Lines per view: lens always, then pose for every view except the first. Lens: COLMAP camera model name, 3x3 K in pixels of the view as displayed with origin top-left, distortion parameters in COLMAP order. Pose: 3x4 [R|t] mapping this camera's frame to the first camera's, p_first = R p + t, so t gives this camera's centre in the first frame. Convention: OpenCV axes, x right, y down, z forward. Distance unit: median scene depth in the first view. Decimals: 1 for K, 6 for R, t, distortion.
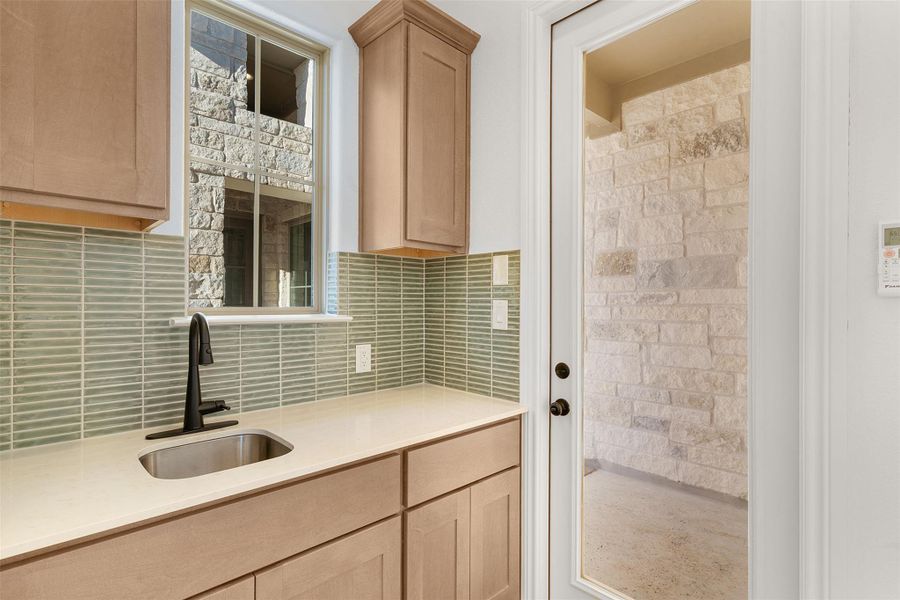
lens RADIAL K [[437.2, 0, 444.1], [0, 437.2, 302.2], [0, 0, 1]] dist [0.000003, 0.000020]
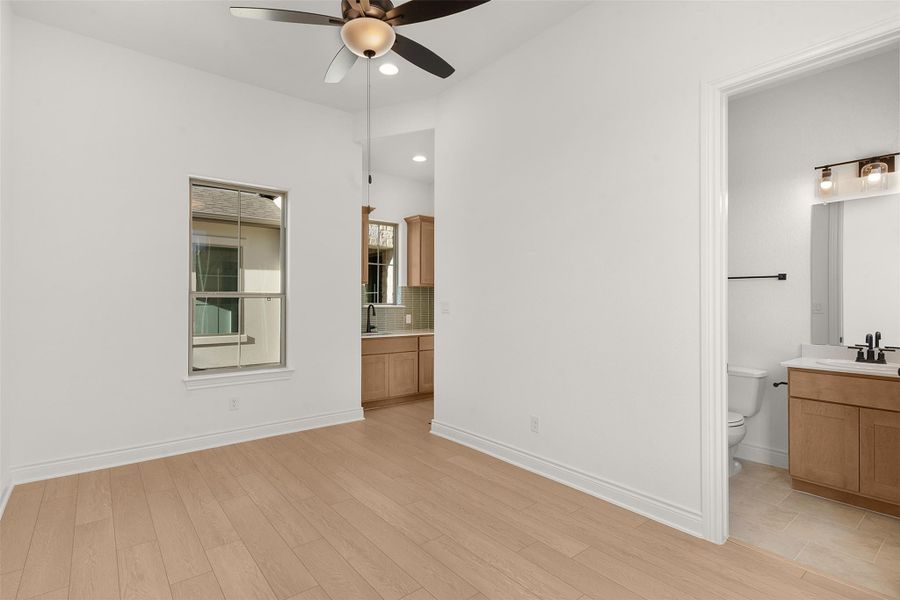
lens RADIAL K [[437.2, 0, 444.1], [0, 437.2, 302.2], [0, 0, 1]] dist [0.000003, 0.000020]
pose [[0.995866, -0.001433, -0.090826, 0.495669], [0.001448, 0.999999, 0.000105, 0.005068], [0.090826, -0.000236, 0.995867, -2.933415]]
